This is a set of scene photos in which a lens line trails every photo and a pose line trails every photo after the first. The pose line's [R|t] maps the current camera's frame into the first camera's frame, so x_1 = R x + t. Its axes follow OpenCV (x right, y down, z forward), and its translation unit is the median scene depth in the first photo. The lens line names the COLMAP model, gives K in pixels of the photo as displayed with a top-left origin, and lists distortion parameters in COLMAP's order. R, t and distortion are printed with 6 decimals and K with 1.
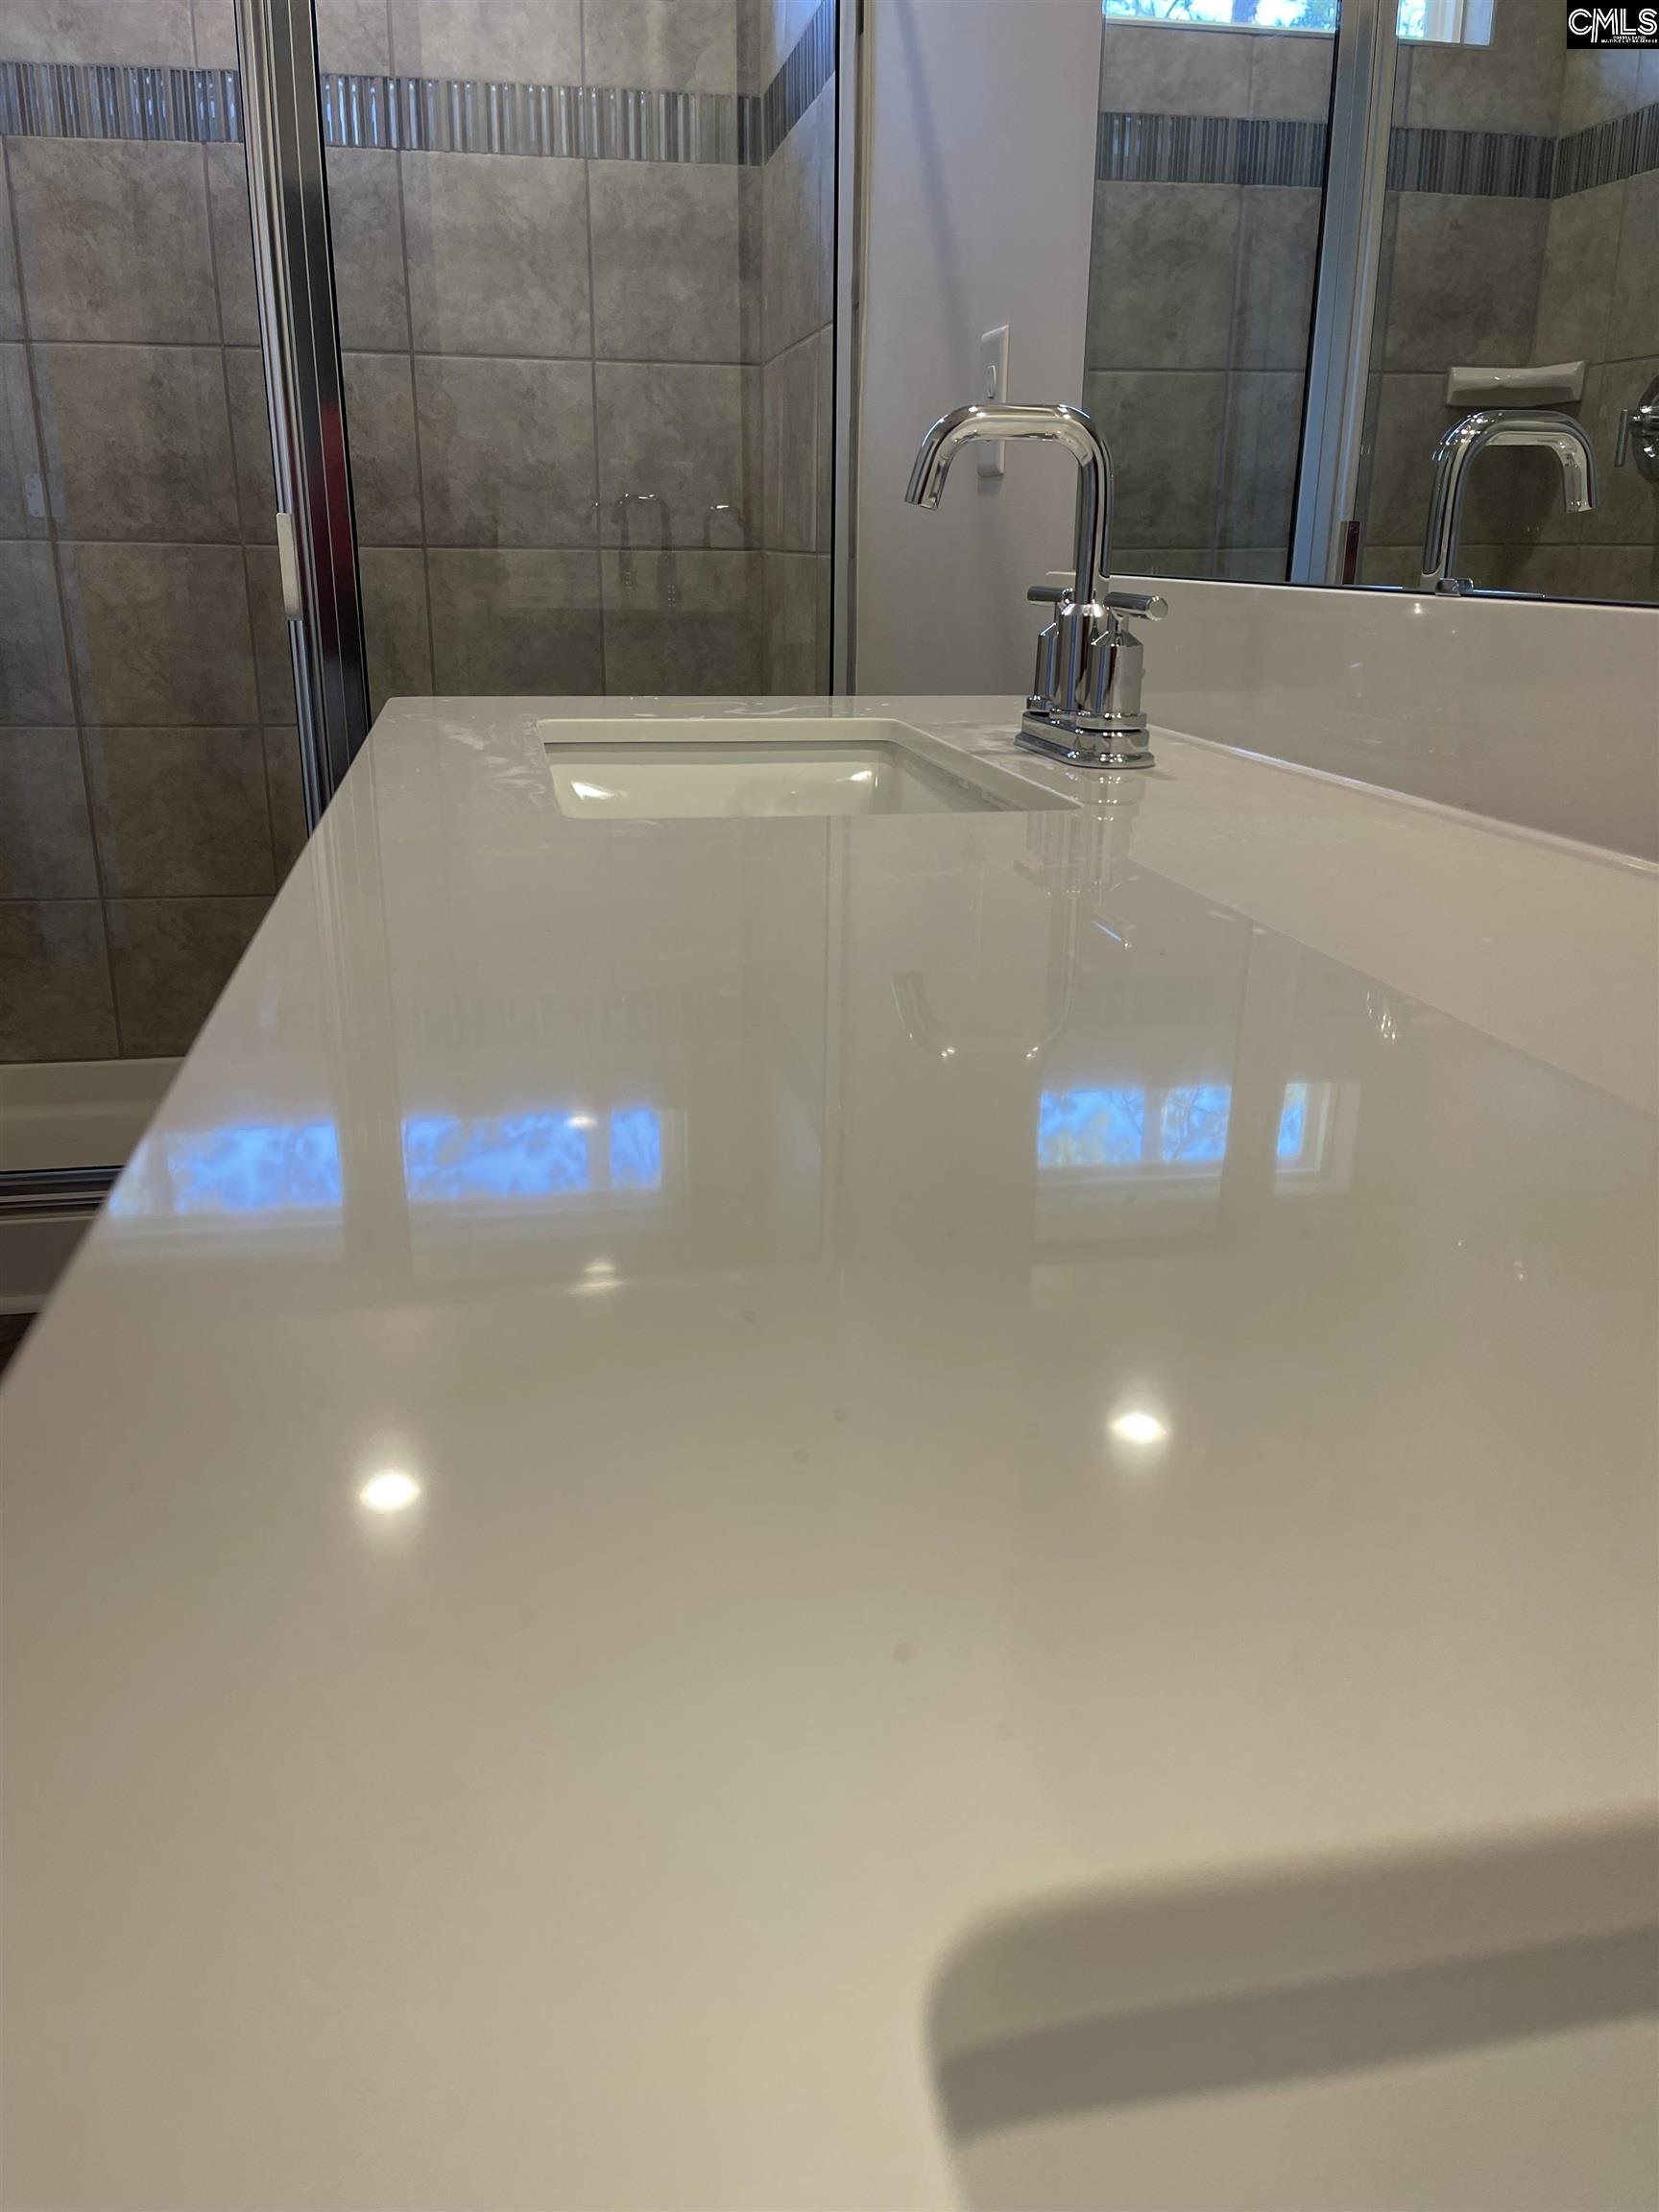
lens RADIAL K [[1671.2, 0, 818.0], [0, 1671.2, 1119.0], [0, 0, 1]] dist [0.059748, -0.083387]
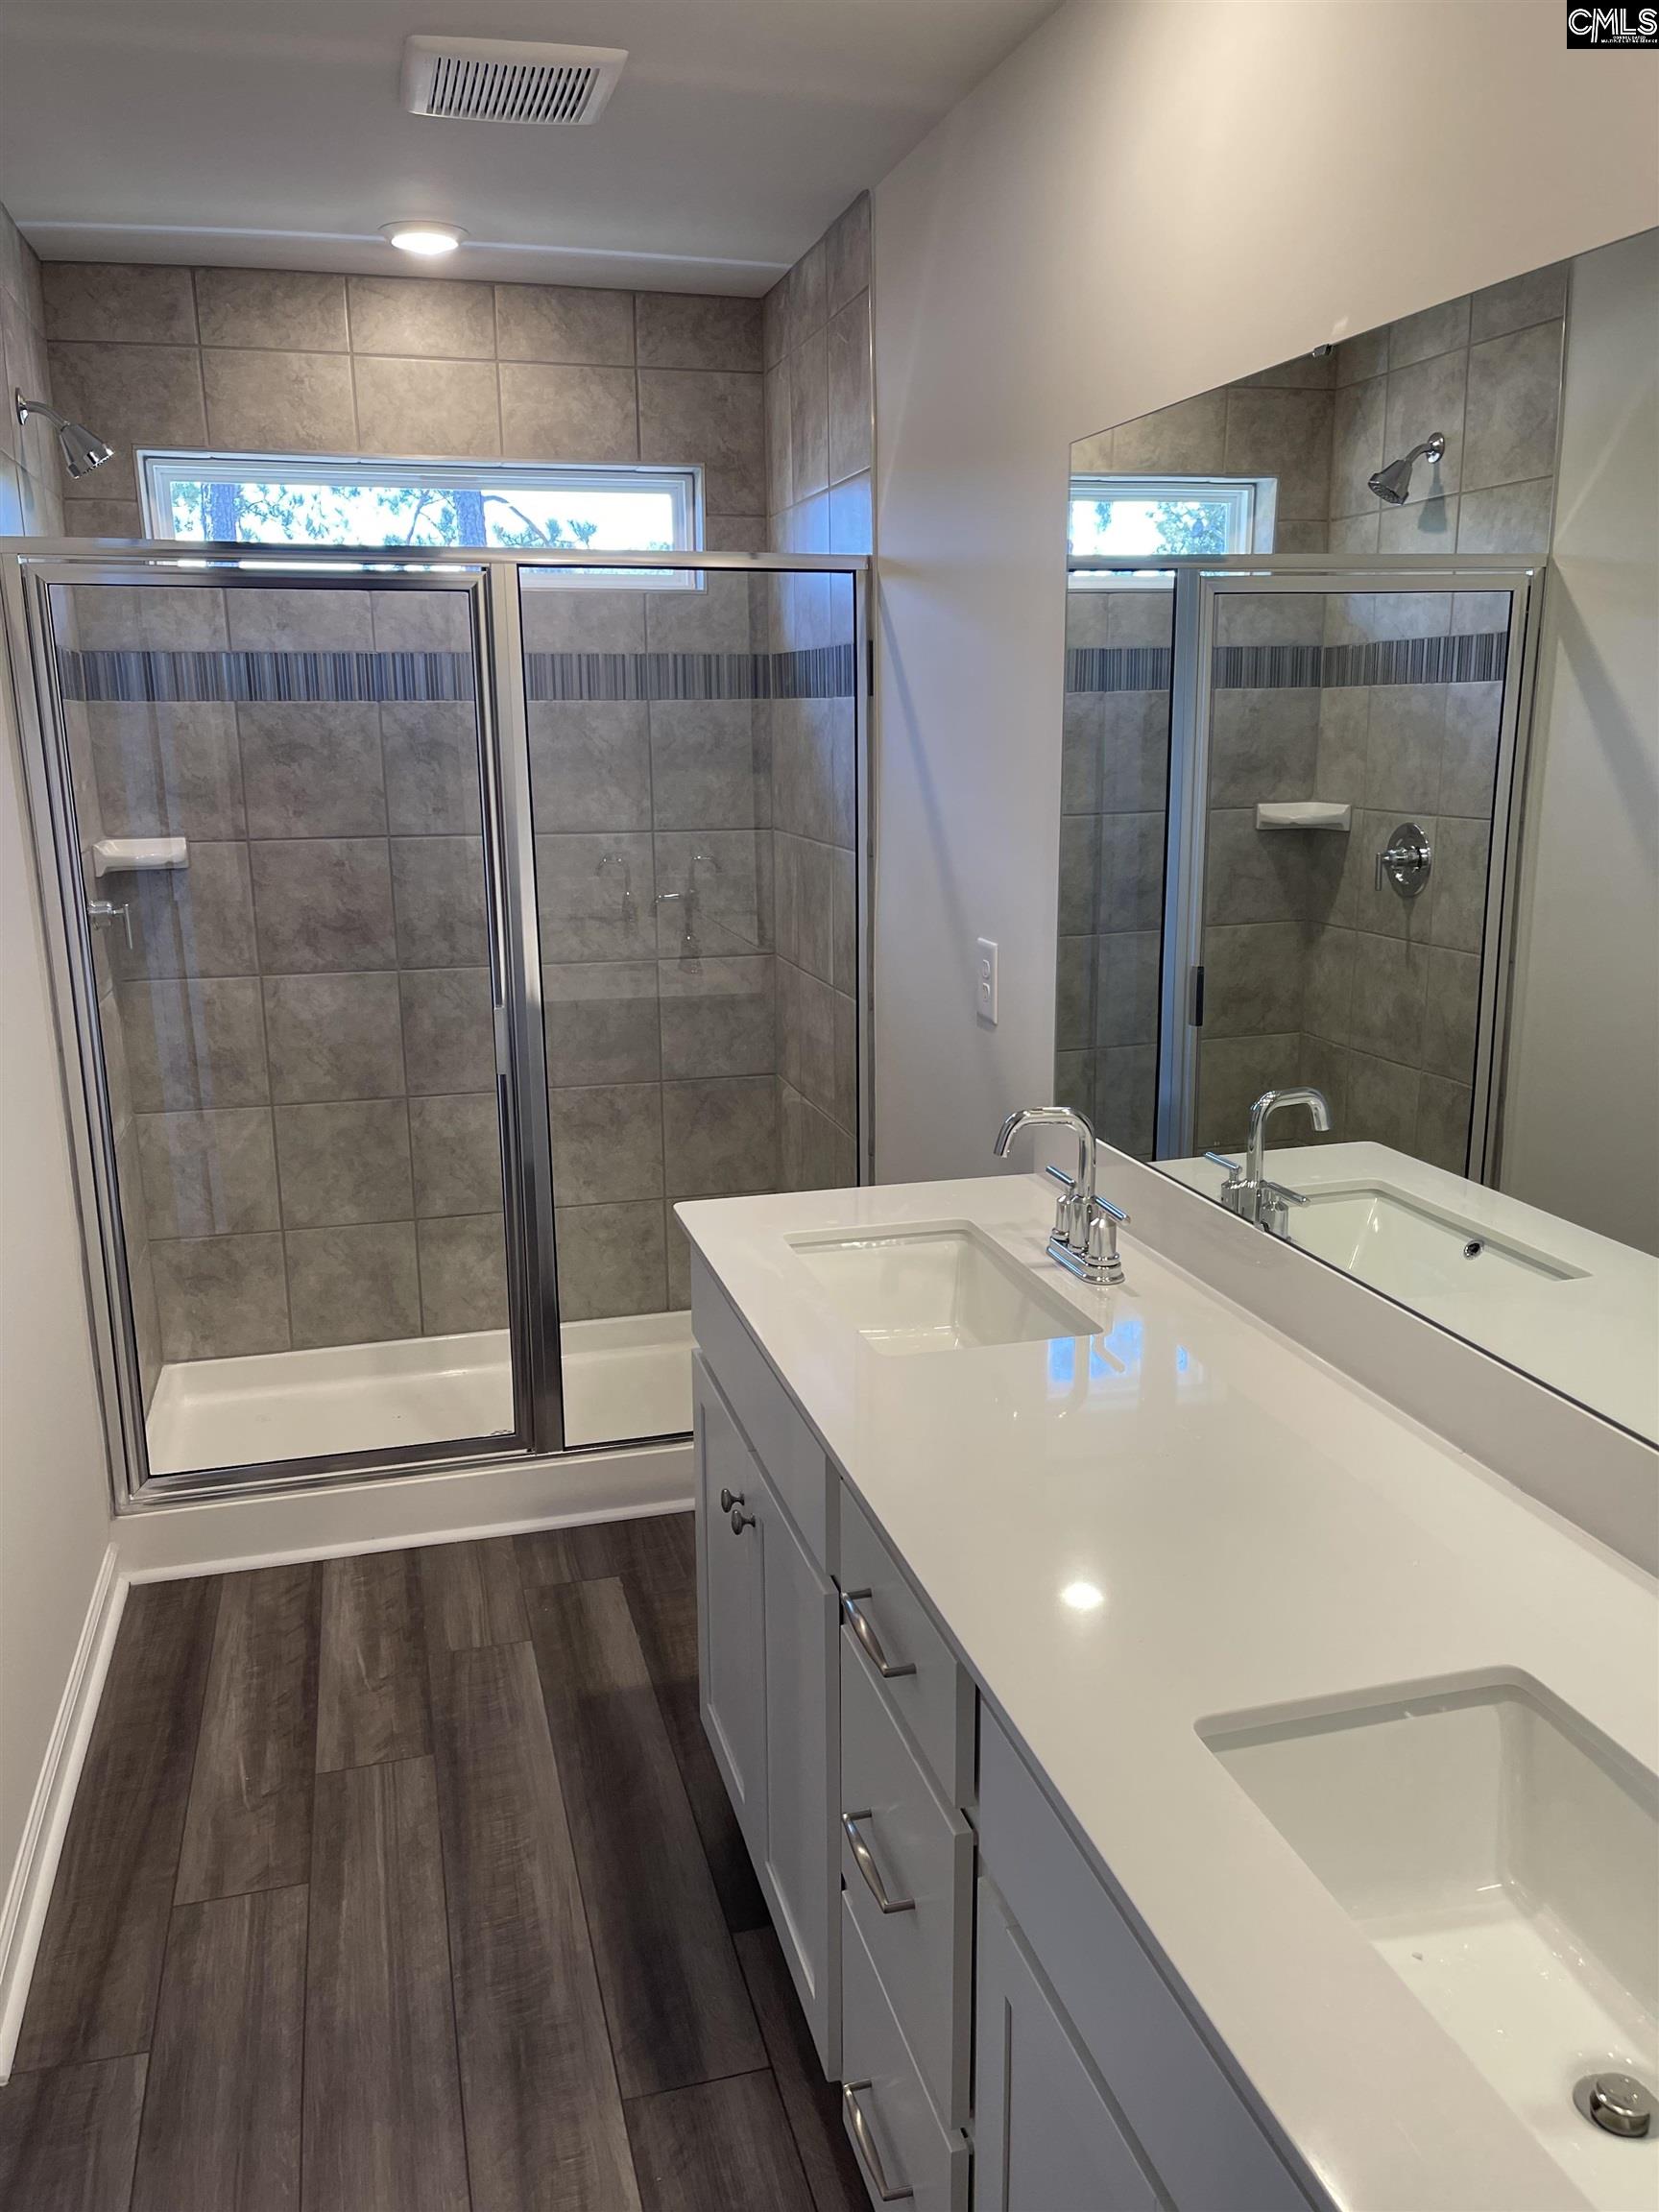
lens RADIAL K [[1671.2, 0, 818.0], [0, 1671.2, 1119.0], [0, 0, 1]] dist [0.059748, -0.083387]
pose [[0.996368, -0.037281, 0.076552, -0.114560], [0.044249, 0.994826, -0.091446, -0.084778], [-0.072747, 0.094501, 0.992863, -0.362812]]
